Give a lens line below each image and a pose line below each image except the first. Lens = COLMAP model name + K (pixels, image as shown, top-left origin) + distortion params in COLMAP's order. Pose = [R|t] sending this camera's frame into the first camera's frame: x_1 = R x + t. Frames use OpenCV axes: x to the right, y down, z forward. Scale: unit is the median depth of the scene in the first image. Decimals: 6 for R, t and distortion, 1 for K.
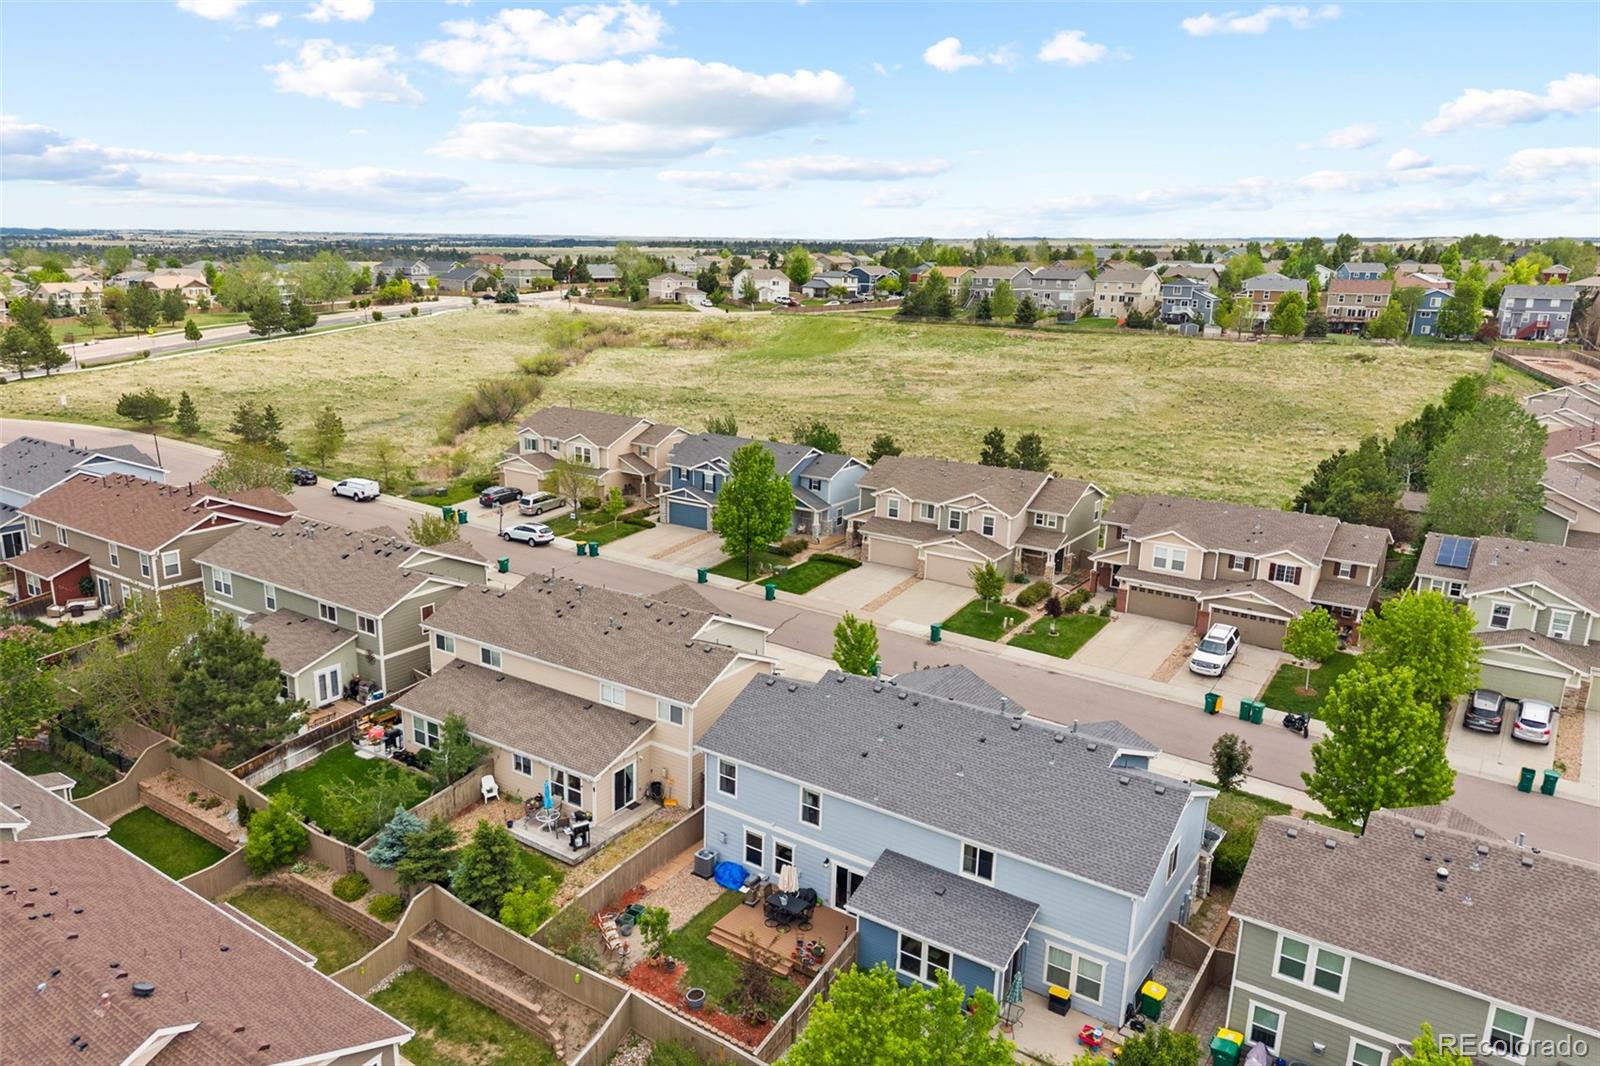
lens RADIAL K [[1223.9, 0, 796.2], [0, 1223.9, 610.5], [0, 0, 1]] dist [0.107231, -0.134216]
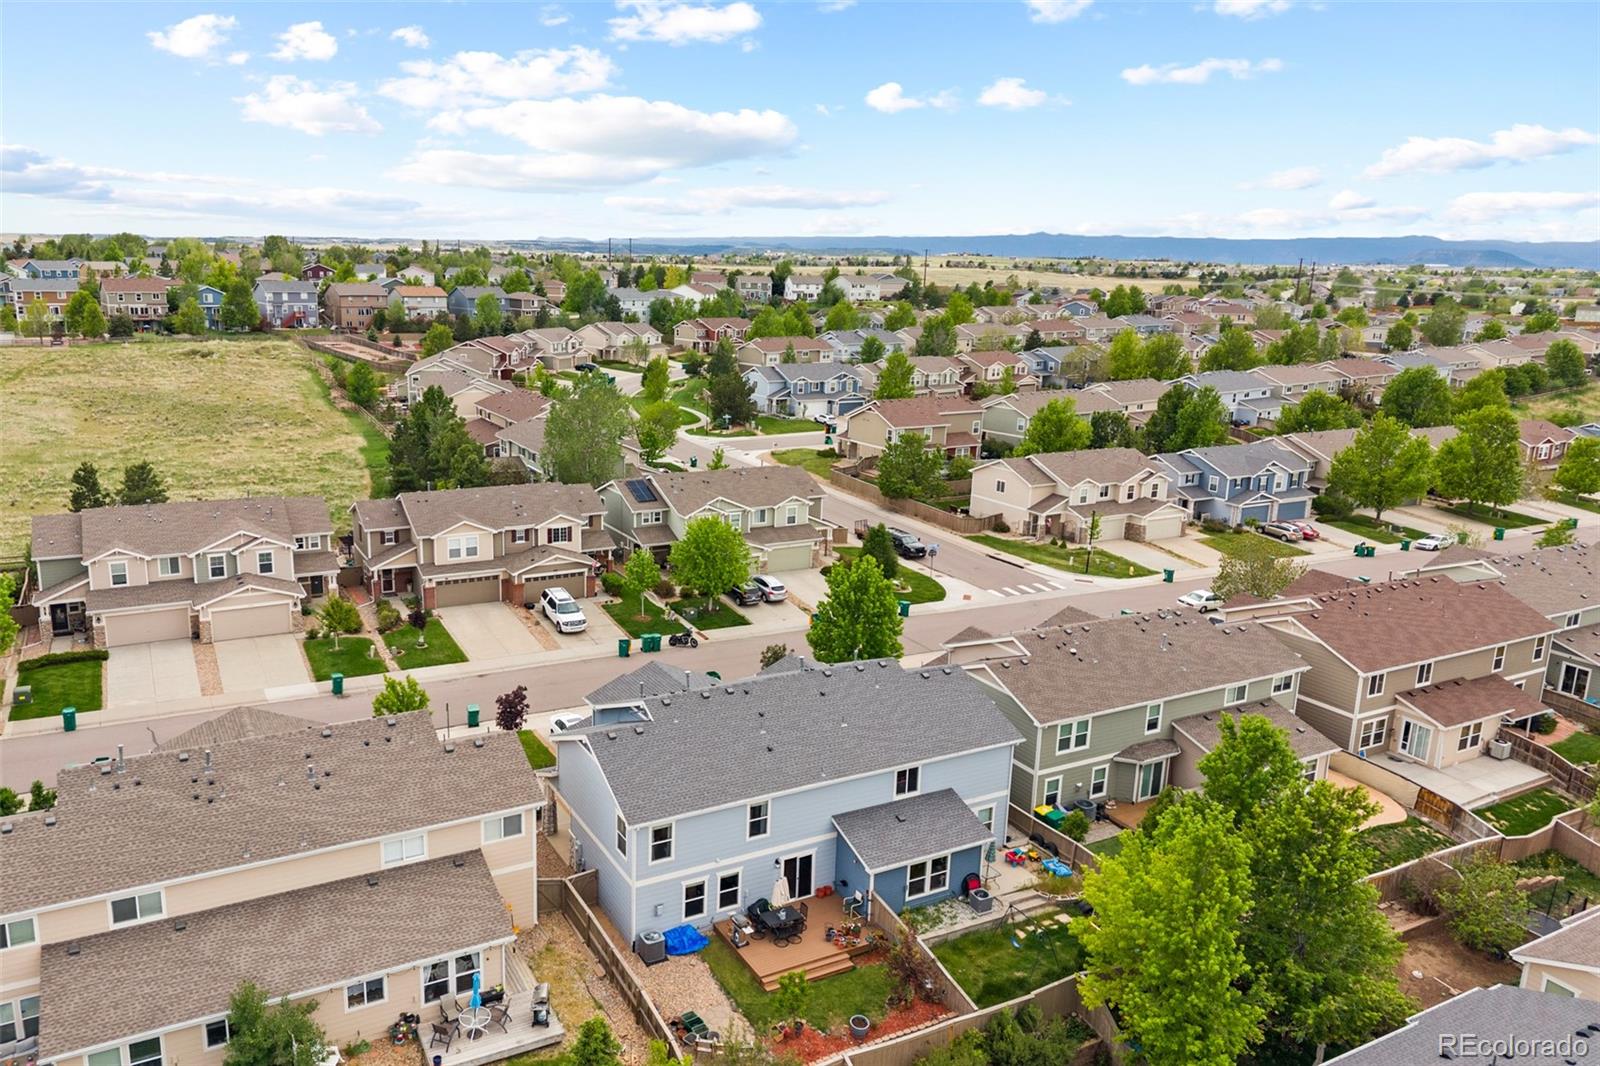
lens RADIAL K [[1136.5, 0, 800.0], [0, 1136.5, 533.0], [0, 0, 1]] dist [0.092878, -0.093401]
pose [[0.417250, -0.218615, 0.882105, -0.461368], [0.249597, 0.960877, 0.120074, -0.104131], [-0.873844, 0.170070, 0.455492, 0.310499]]
